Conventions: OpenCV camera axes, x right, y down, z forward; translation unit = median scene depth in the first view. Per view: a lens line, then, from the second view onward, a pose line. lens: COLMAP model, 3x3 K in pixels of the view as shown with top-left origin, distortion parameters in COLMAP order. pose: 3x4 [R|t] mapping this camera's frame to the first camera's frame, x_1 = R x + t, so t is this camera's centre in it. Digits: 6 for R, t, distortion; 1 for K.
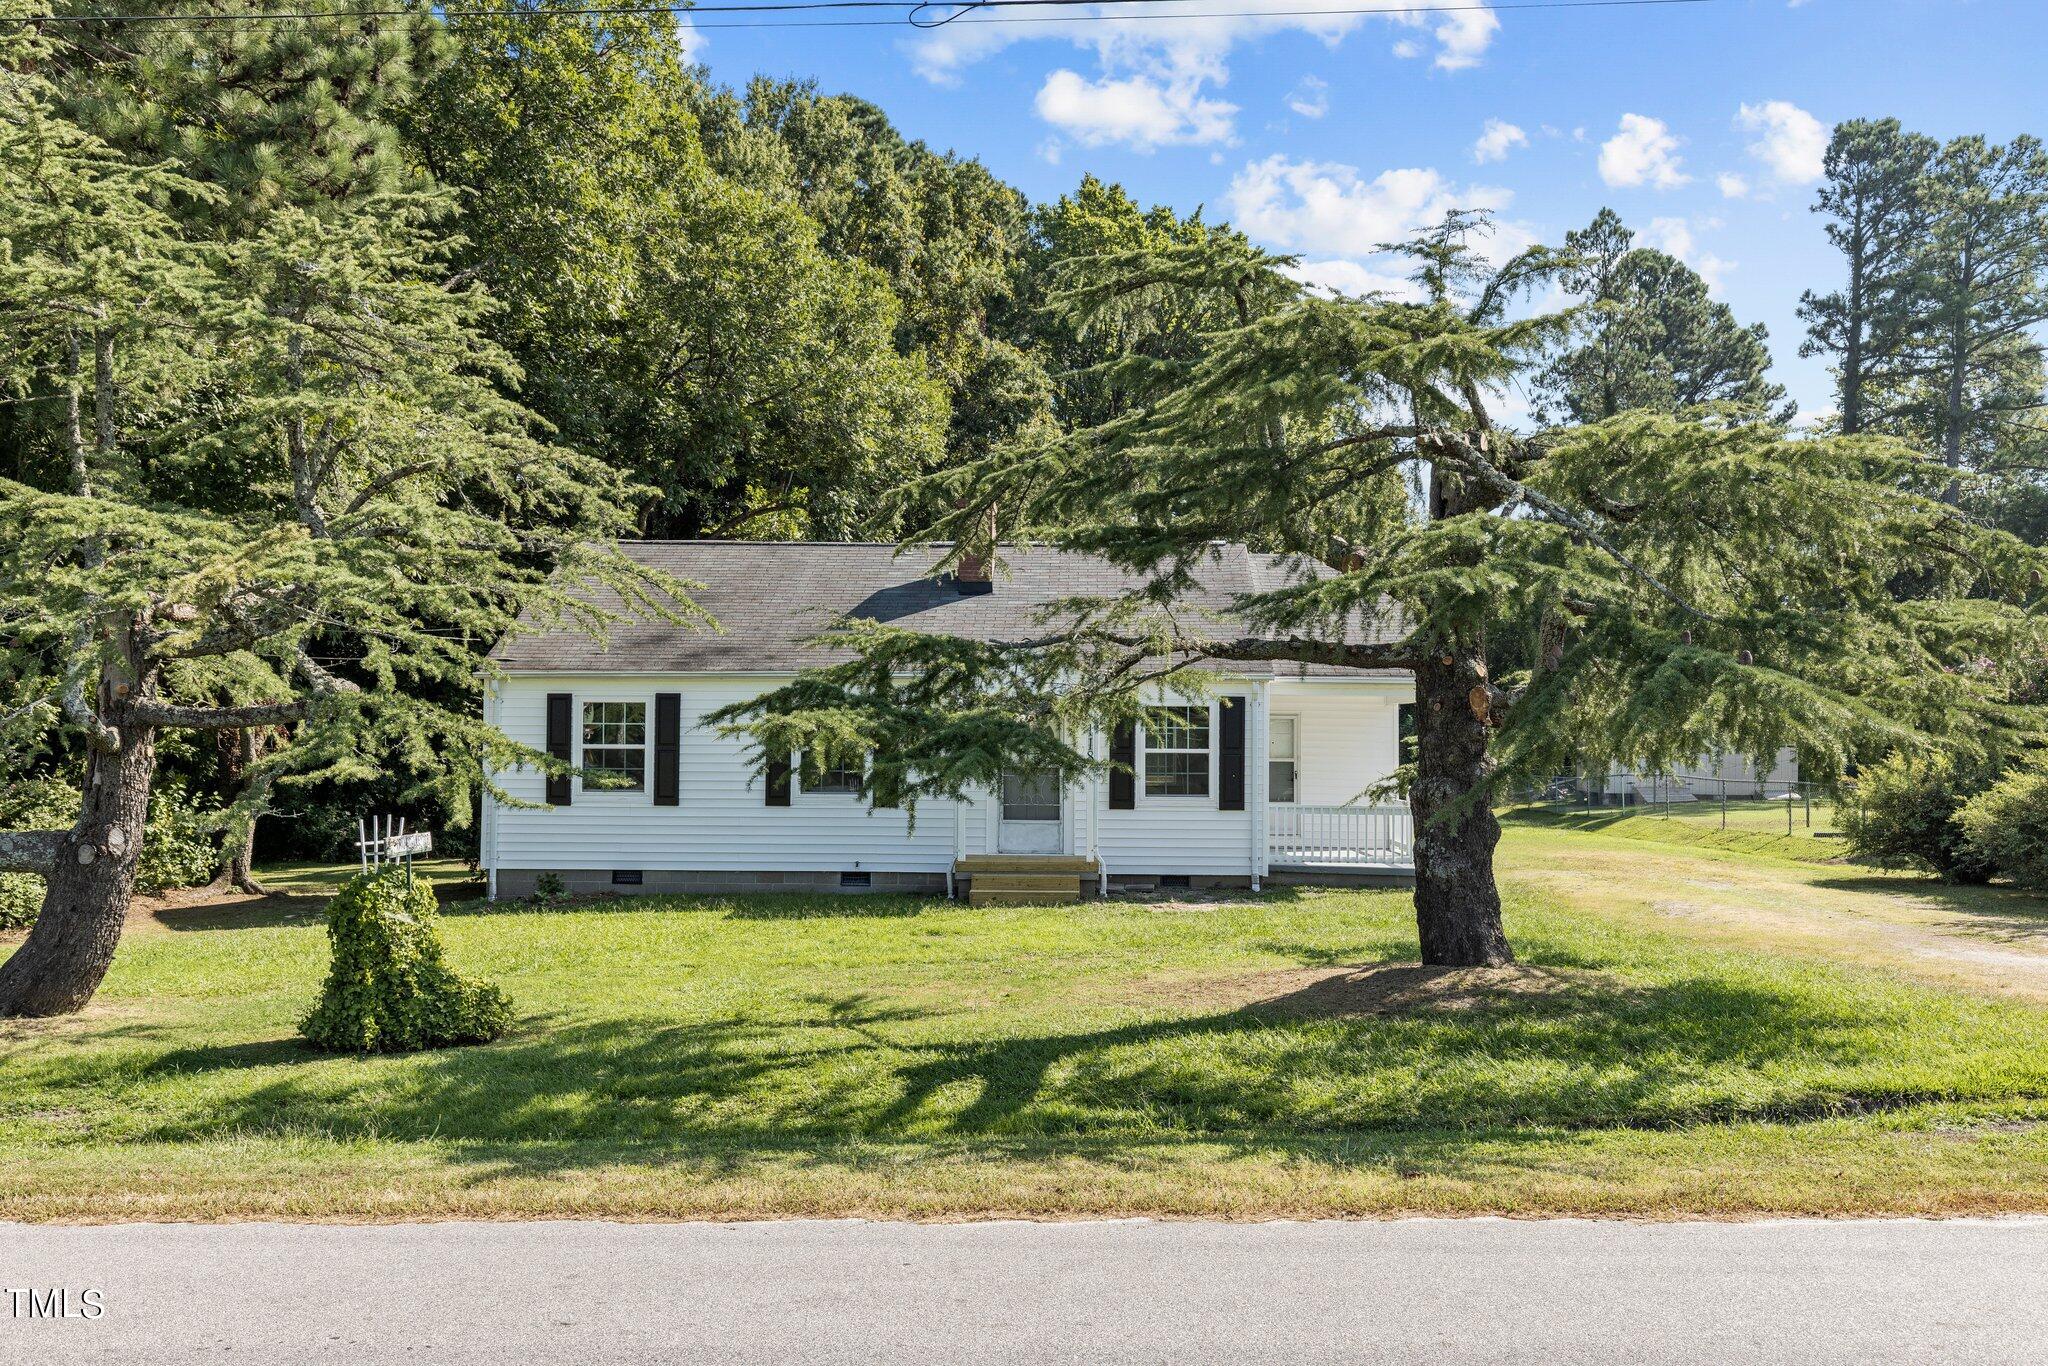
lens RADIAL K [[1513.0, 0, 1024.0], [0, 1513.0, 683.0], [0, 0, 1]] dist [-0.044703, -0.001532]
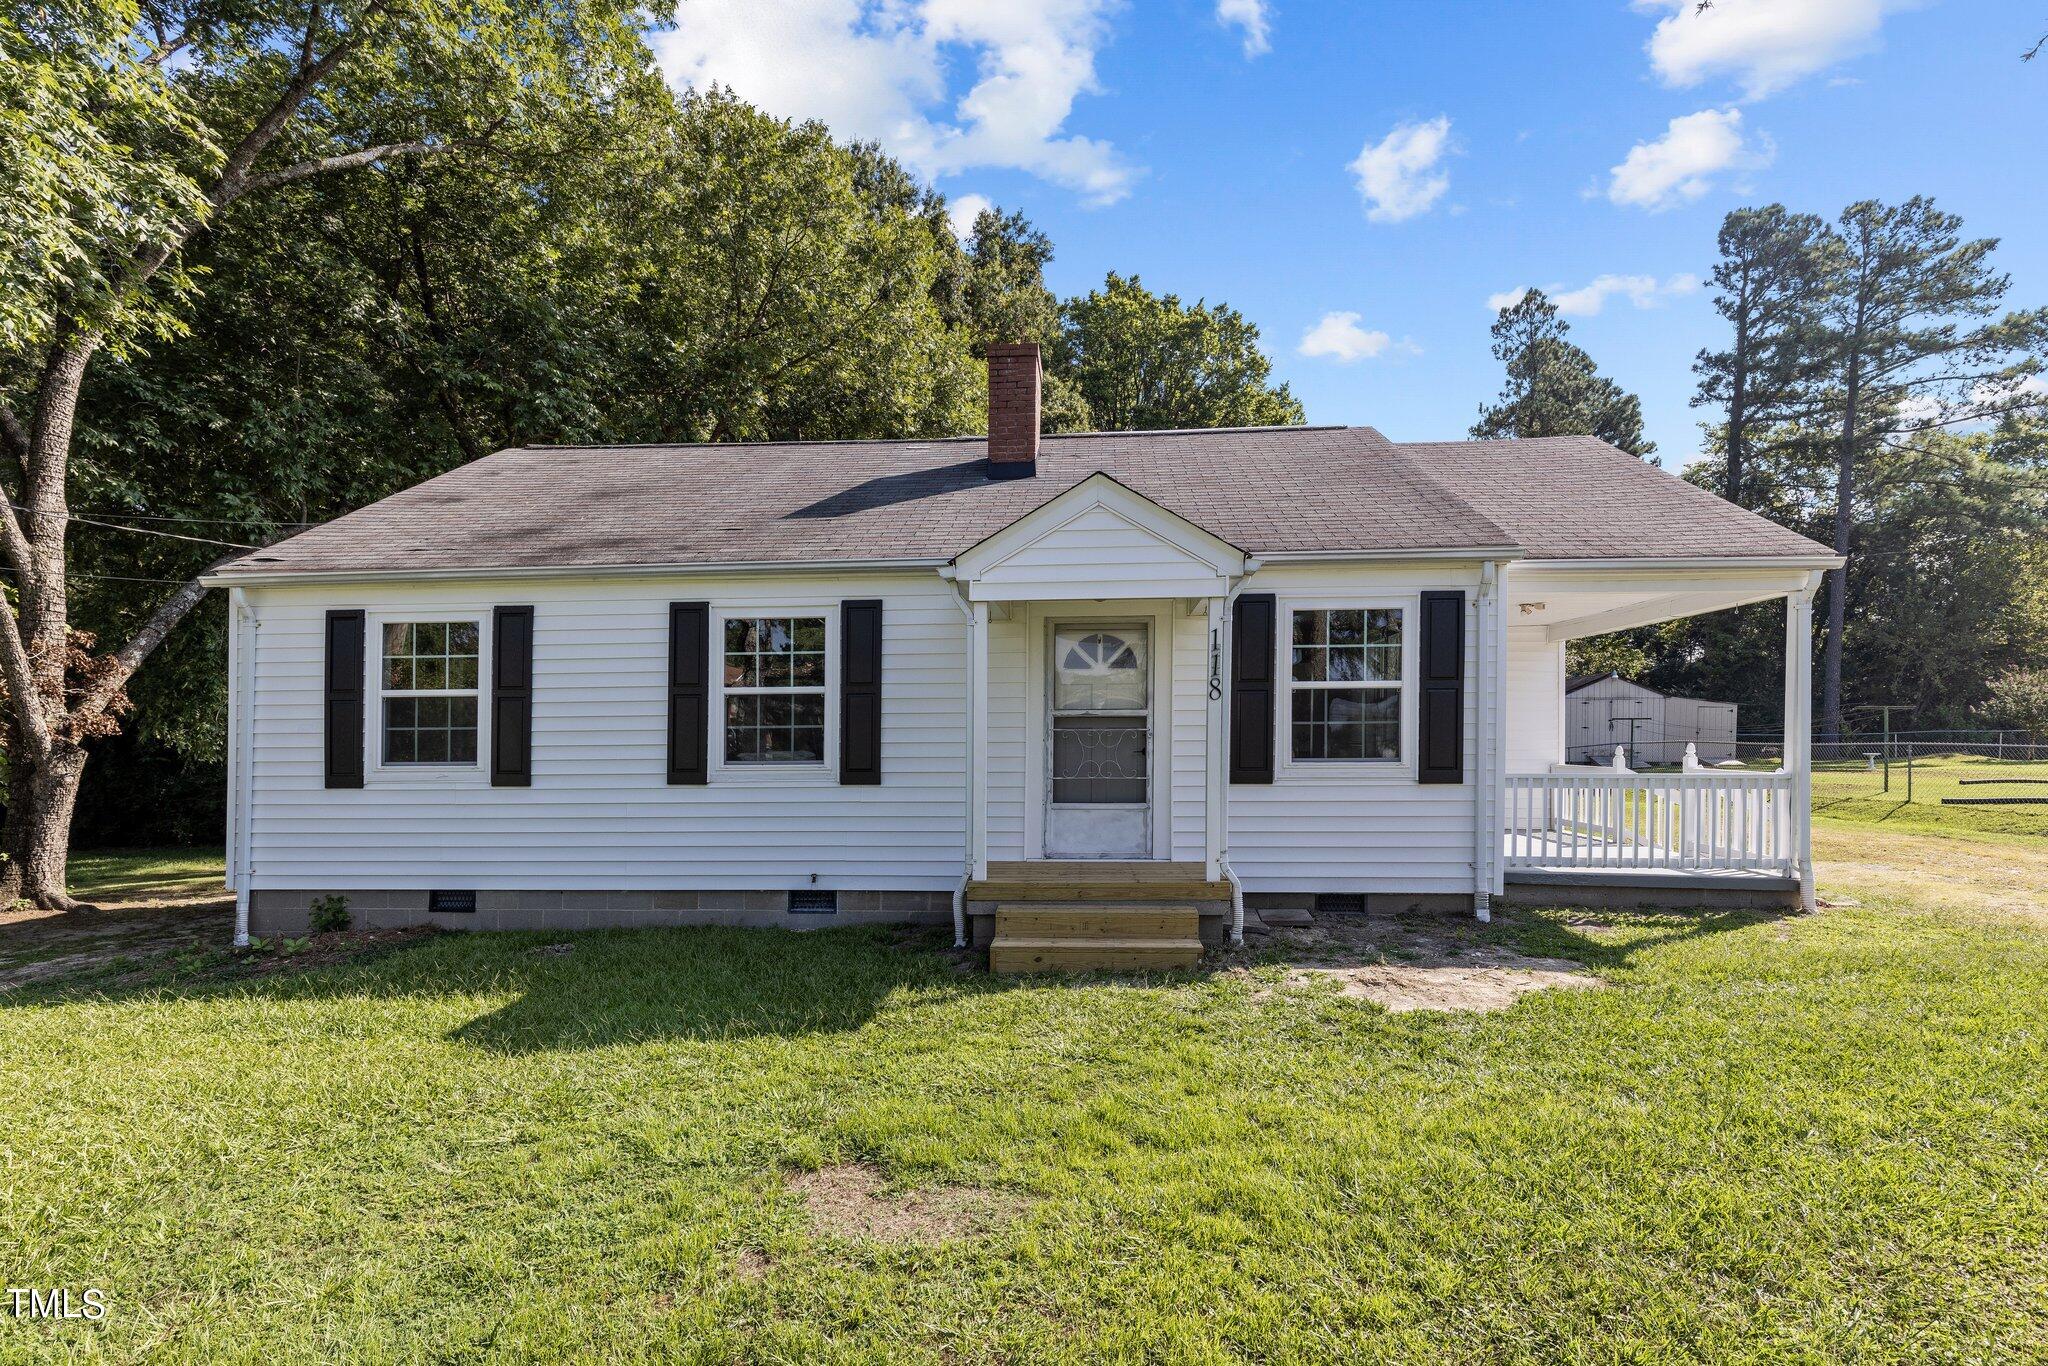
lens RADIAL K [[978.5, 0, 1019.9], [0, 978.5, 704.6], [0, 0, 1]] dist [0.012357, -0.000456]
pose [[0.998866, -0.013880, -0.045548, -0.002270], [0.014343, 0.999849, 0.009853, 0.012976], [0.045404, -0.010495, 0.998914, 0.167640]]
